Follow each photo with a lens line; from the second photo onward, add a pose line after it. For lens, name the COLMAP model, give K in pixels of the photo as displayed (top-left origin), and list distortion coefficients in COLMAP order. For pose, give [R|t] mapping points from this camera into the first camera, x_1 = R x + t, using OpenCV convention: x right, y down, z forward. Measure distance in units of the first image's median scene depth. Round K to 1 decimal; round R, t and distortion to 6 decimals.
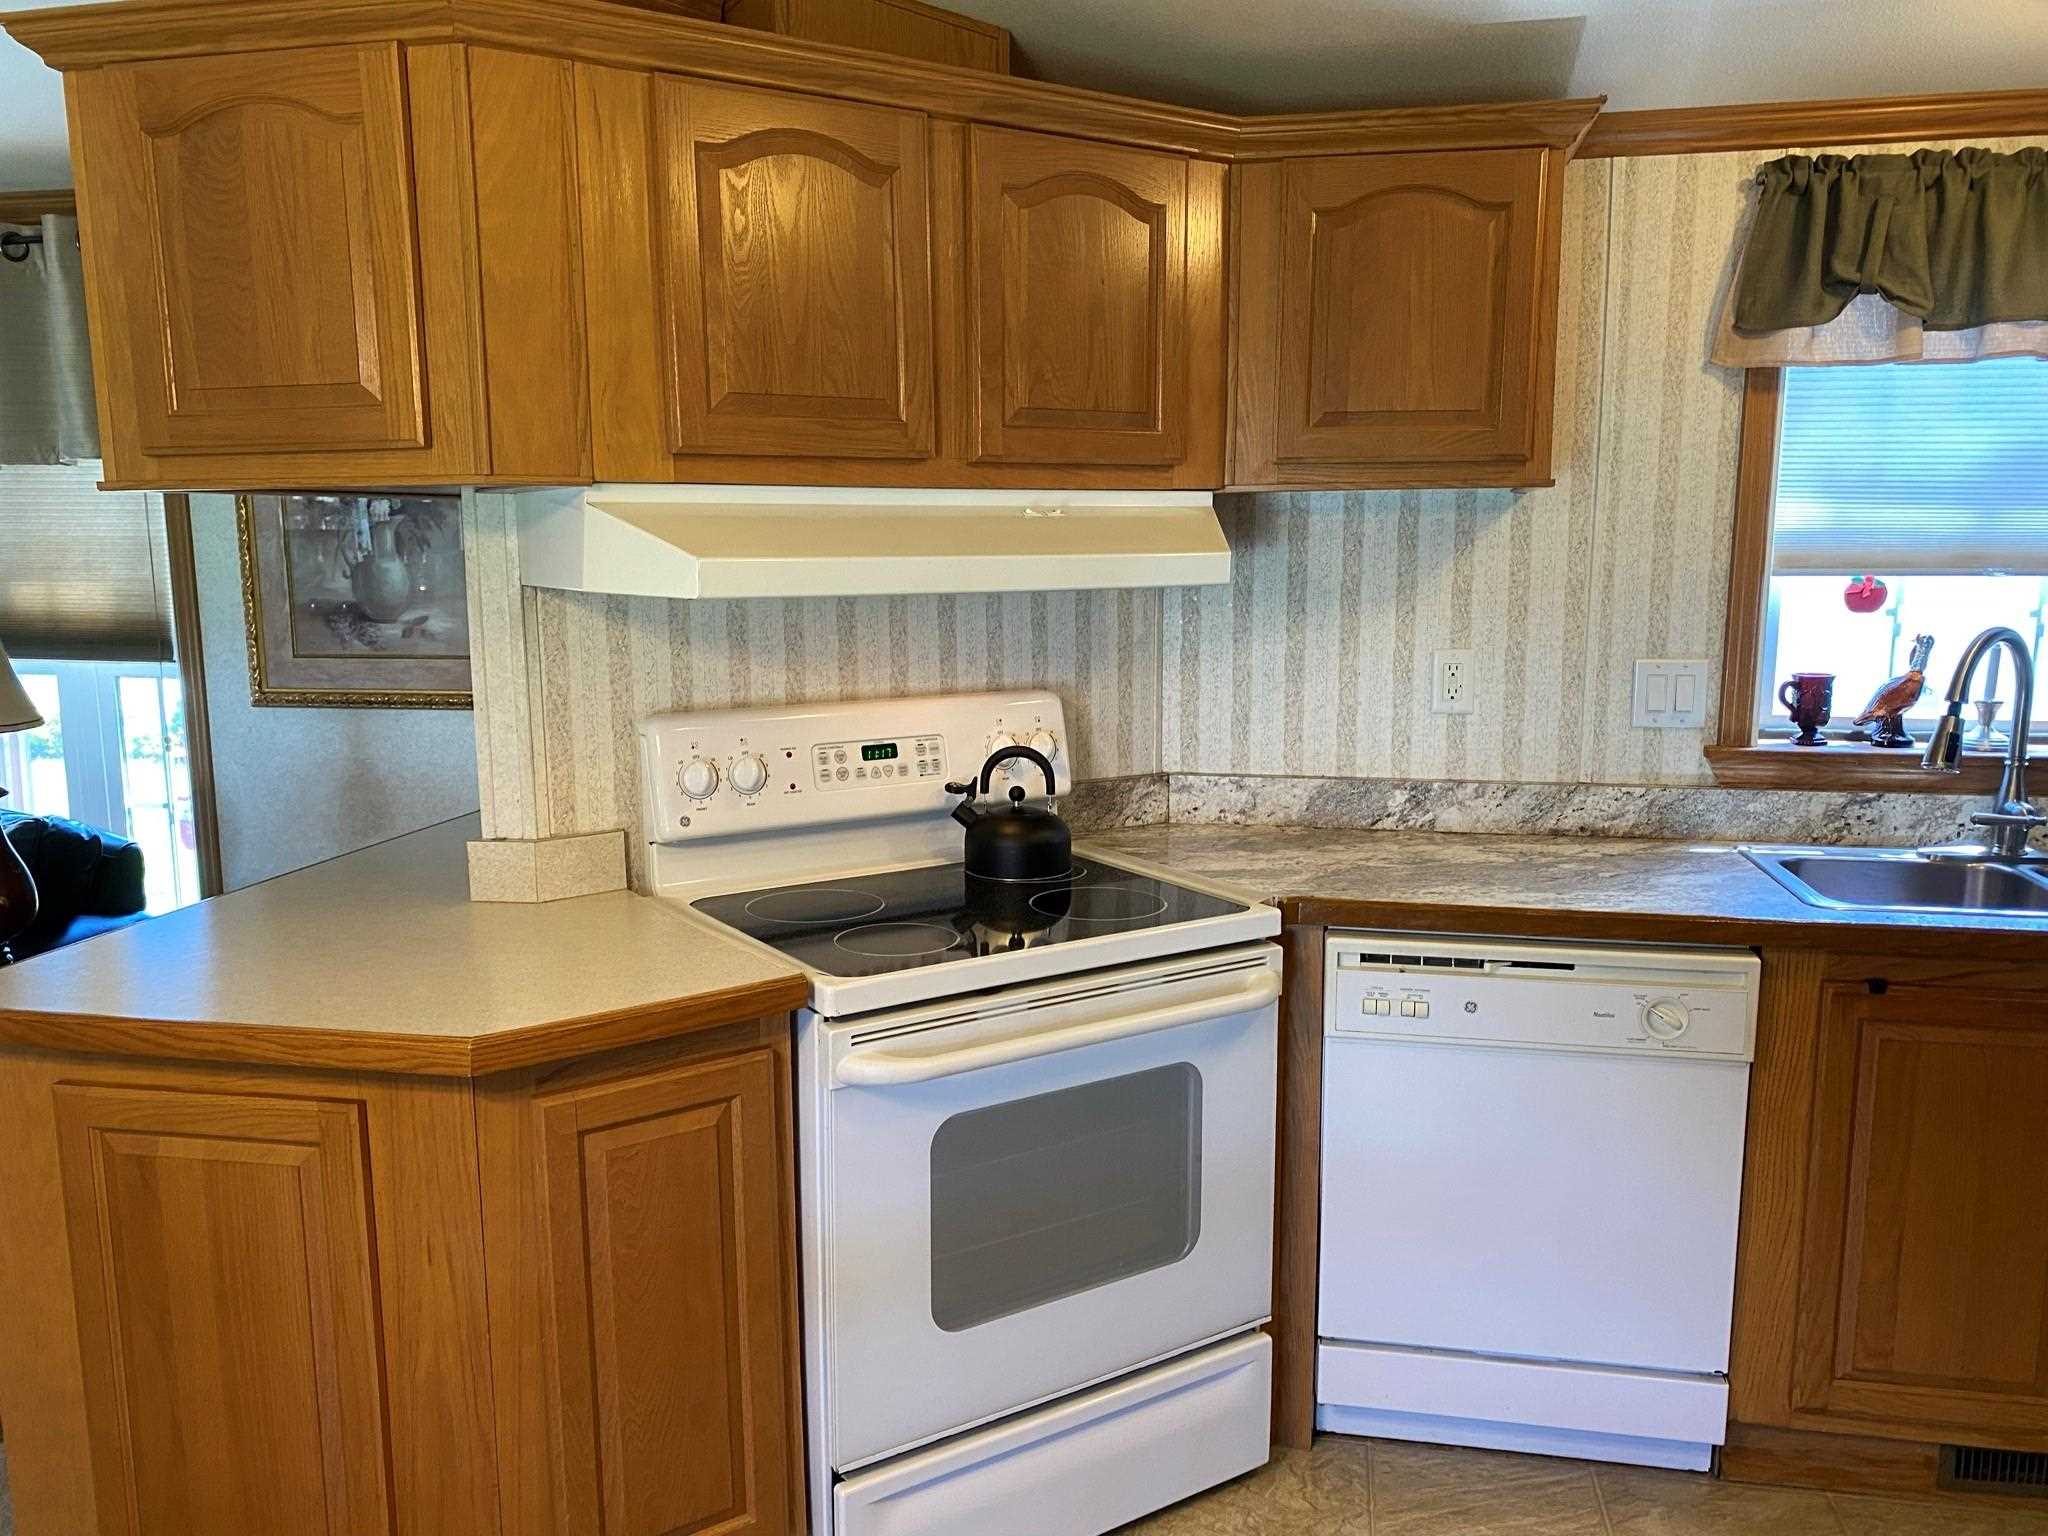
lens RADIAL K [[1599.1, 0, 1024.0], [0, 1599.1, 768.0], [0, 0, 1]] dist [0.001911, 0.000018]
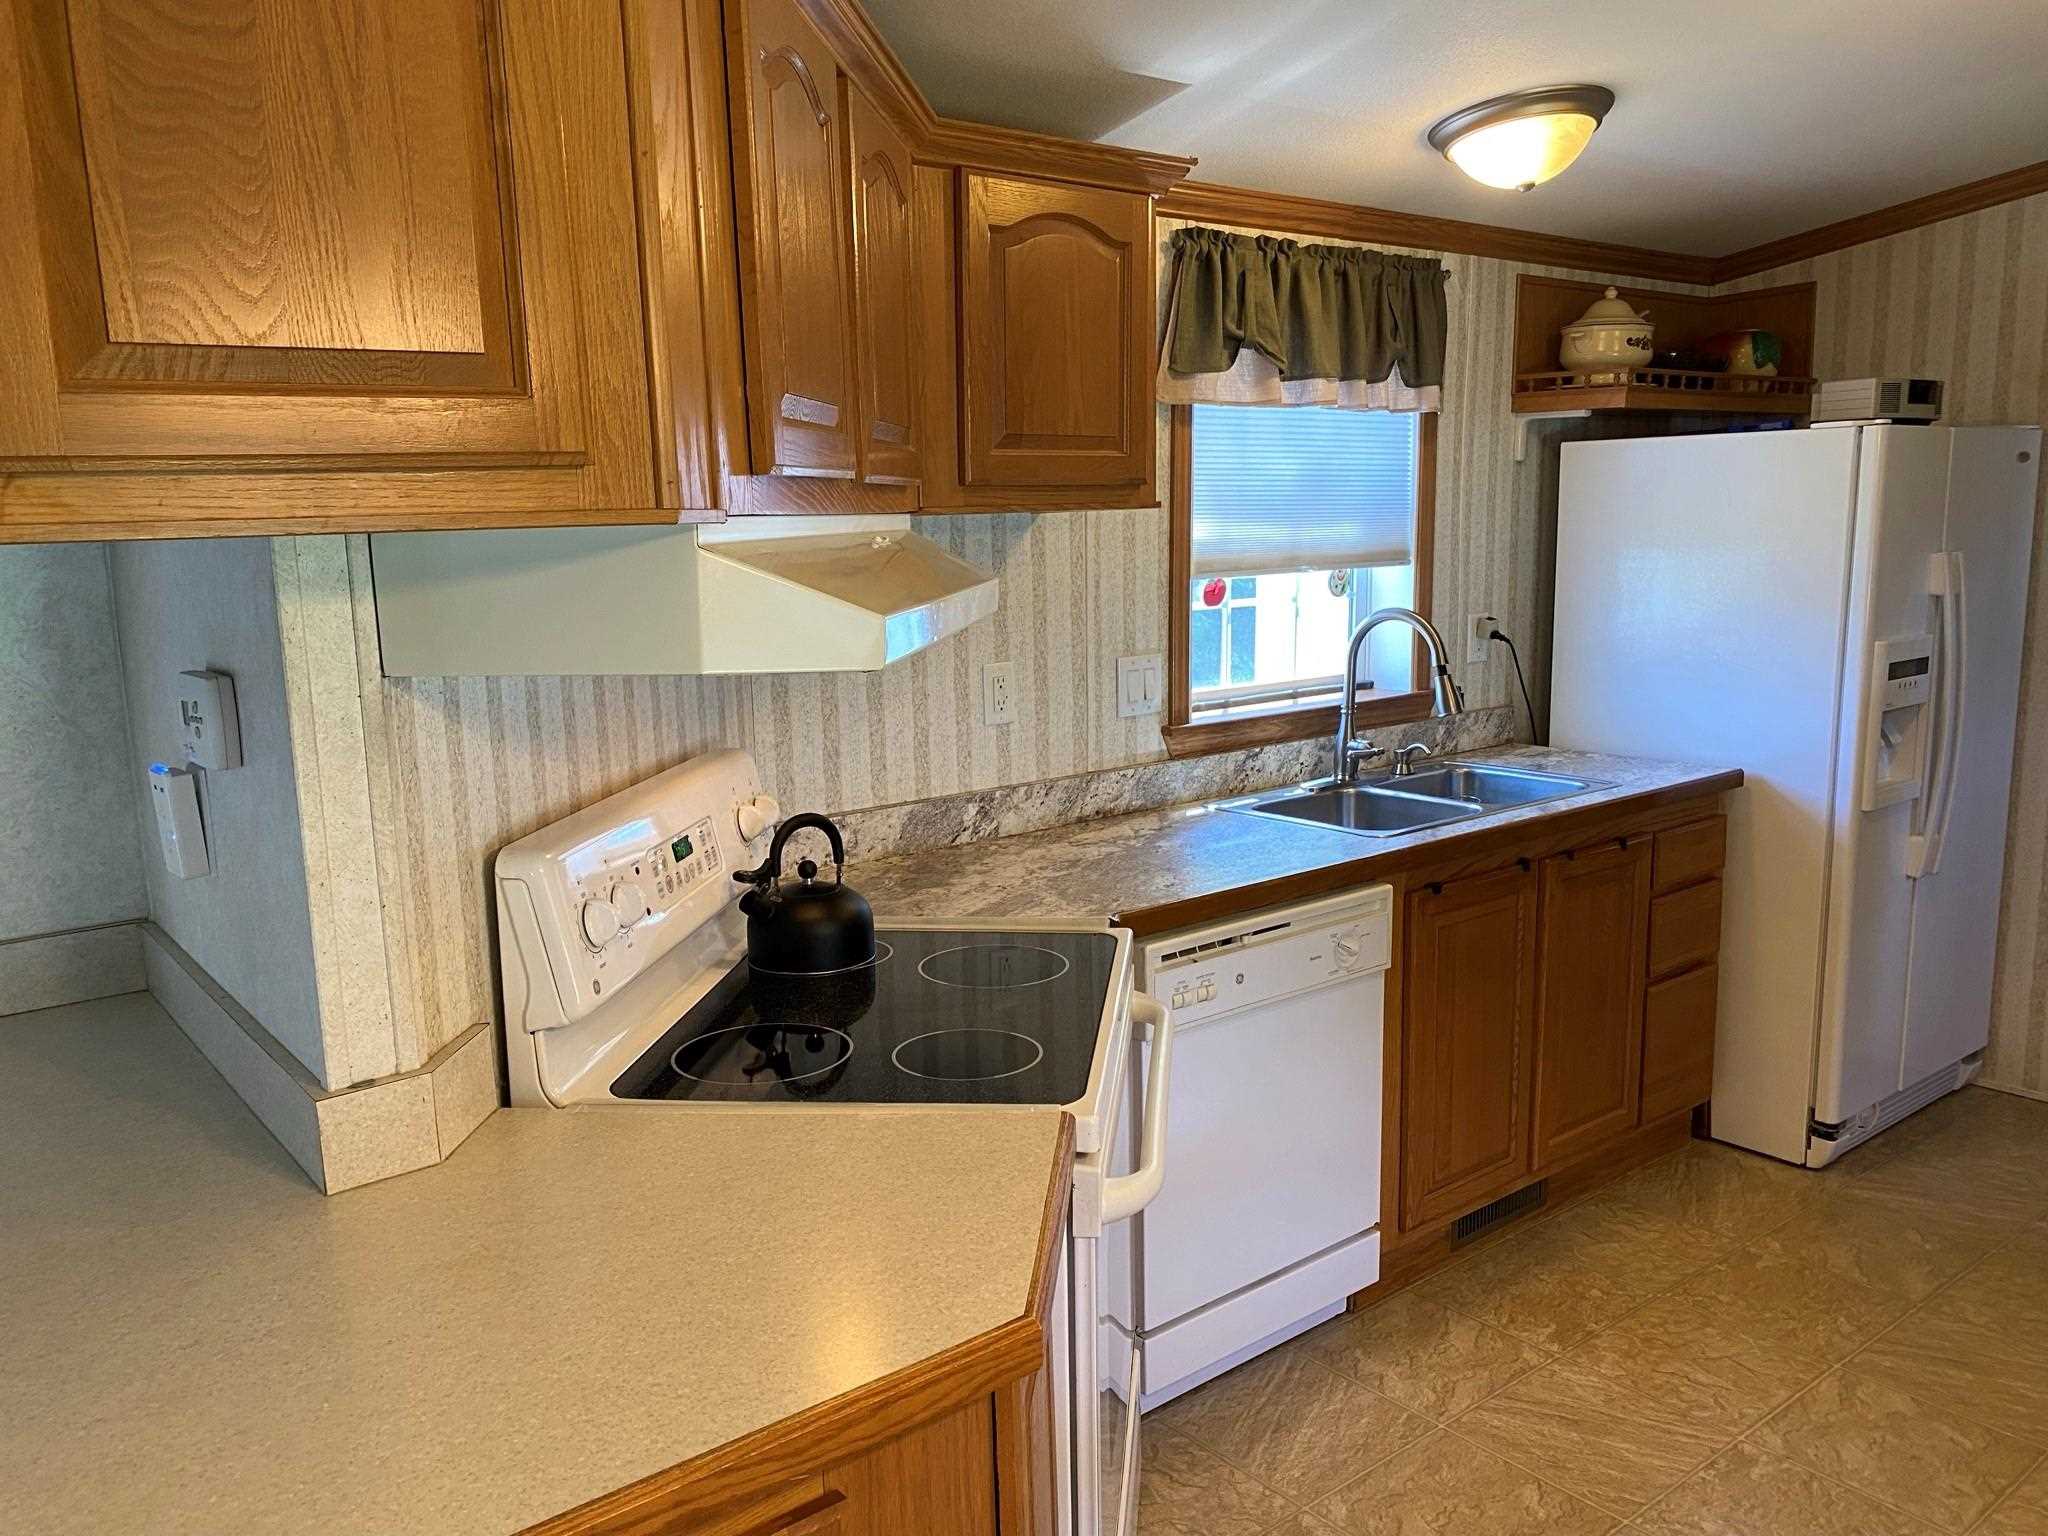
lens RADIAL K [[1549.9, 0, 1022.1], [0, 1549.9, 781.8], [0, 0, 1]] dist [0.081142, -0.063492]
pose [[0.652406, -0.141197, 0.744600, -0.506517], [0.133670, 0.988527, 0.070332, -0.068801], [-0.745988, 0.053646, 0.663795, 0.325884]]
